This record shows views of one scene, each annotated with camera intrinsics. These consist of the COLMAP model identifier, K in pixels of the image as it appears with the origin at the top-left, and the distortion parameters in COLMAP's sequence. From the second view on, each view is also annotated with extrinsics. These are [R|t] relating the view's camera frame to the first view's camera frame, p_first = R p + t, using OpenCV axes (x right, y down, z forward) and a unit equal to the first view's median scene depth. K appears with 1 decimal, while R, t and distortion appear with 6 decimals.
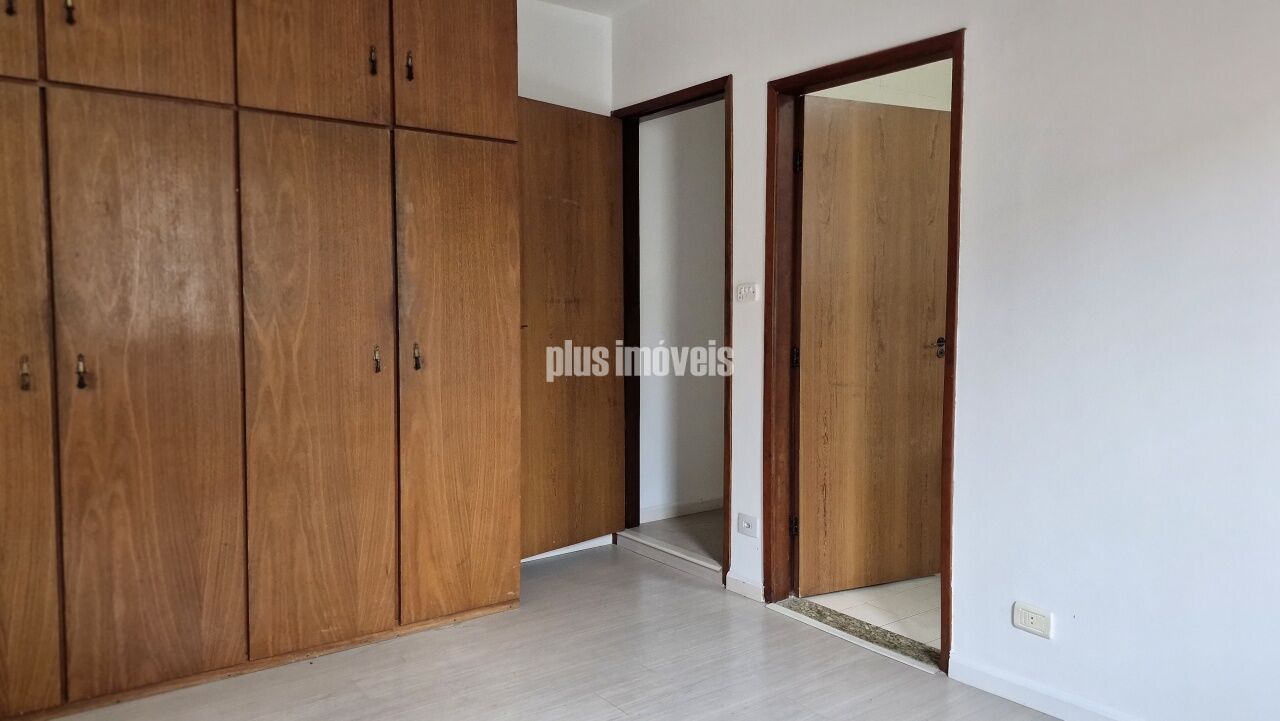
lens RADIAL K [[858.7, 0, 654.1], [0, 858.7, 364.0], [0, 0, 1]] dist [-0.000972, -0.041571]
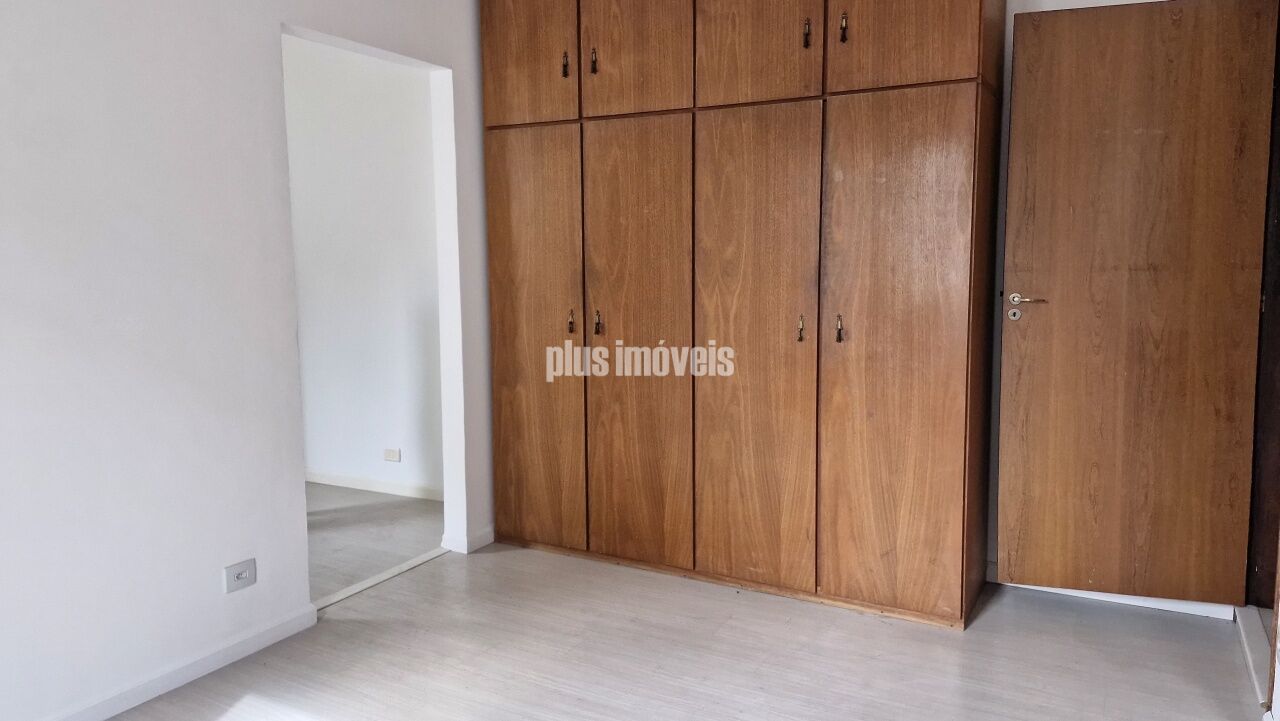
lens RADIAL K [[858.7, 0, 644.9], [0, 858.7, 352.7], [0, 0, 1]] dist [-0.000972, -0.041571]
pose [[0.378267, 0.094512, -0.920859, 0.564962], [-0.055340, 0.995304, 0.079420, -0.048672], [0.924041, 0.020918, 0.381721, 0.442266]]
